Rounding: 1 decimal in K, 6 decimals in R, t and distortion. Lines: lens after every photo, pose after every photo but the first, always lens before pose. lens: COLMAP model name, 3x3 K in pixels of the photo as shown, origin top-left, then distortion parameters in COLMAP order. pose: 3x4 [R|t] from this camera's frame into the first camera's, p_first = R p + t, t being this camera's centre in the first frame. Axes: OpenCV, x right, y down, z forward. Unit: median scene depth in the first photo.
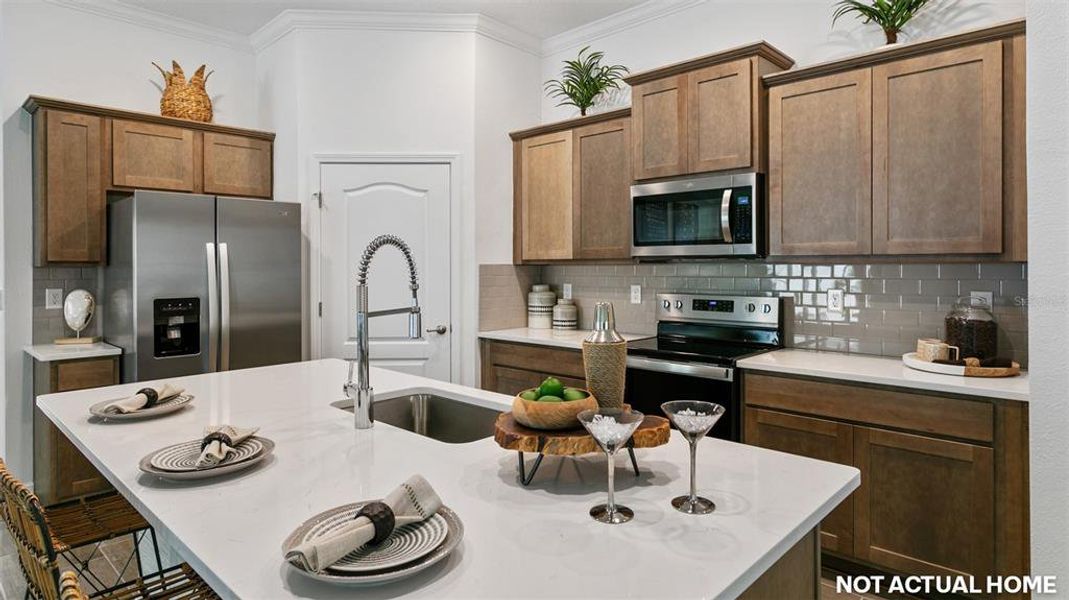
lens RADIAL K [[603.0, 0, 529.5], [0, 603.0, 270.3], [0, 0, 1]] dist [0.006597, 0.000503]
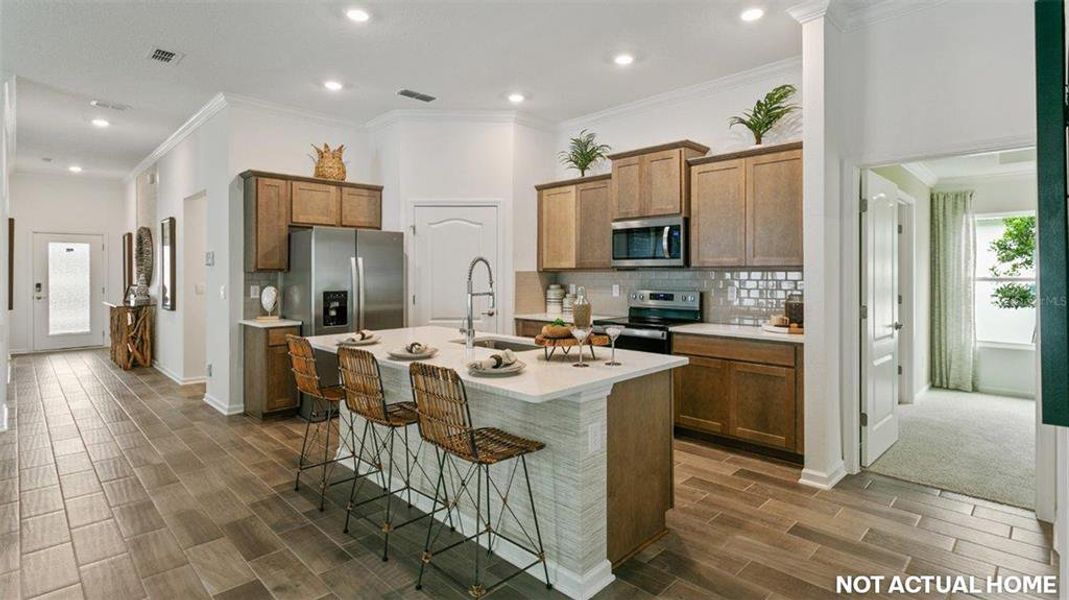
lens RADIAL K [[520.7, 0, 533.1], [0, 520.7, 277.5], [0, 0, 1]] dist [-0.001524, -0.000084]
pose [[0.999703, 0.002666, -0.024206, -0.005886], [-0.002623, 0.999995, 0.001827, 0.004797], [0.024211, -0.001763, 0.999705, -0.396273]]
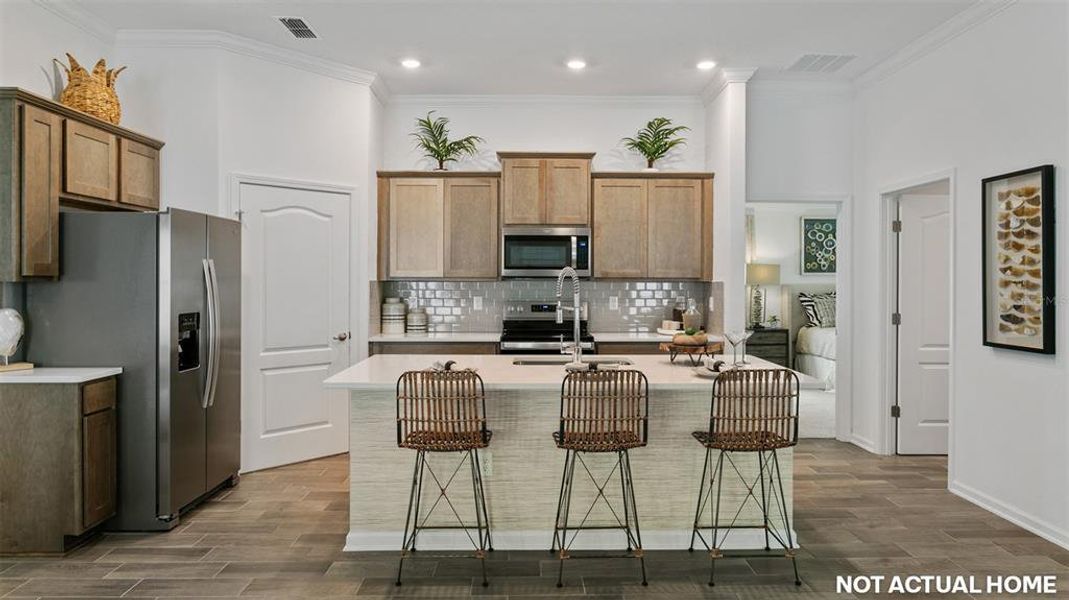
lens RADIAL K [[687.1, 0, 533.1], [0, 687.1, 293.6], [0, 0, 1]] dist [0.002113, 0.002434]
pose [[0.714666, -0.008233, 0.699418, -0.940566], [-0.000173, 0.999929, 0.011947, -0.000703], [-0.699466, -0.008659, 0.714613, -0.233460]]
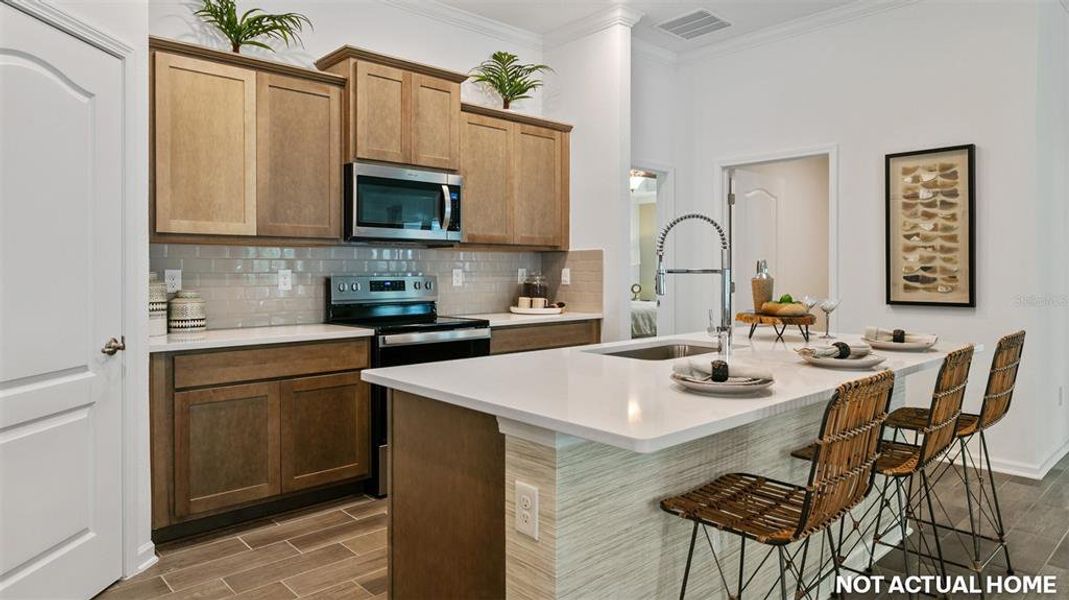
lens RADIAL K [[664.3, 0, 533.8], [0, 664.3, 276.8], [0, 0, 1]] dist [0.002866, 0.002307]
pose [[0.059914, -0.007122, 0.998178, -0.869920], [0.007061, 0.999953, 0.006711, 0.036024], [-0.998179, 0.006646, 0.059961, 0.658776]]
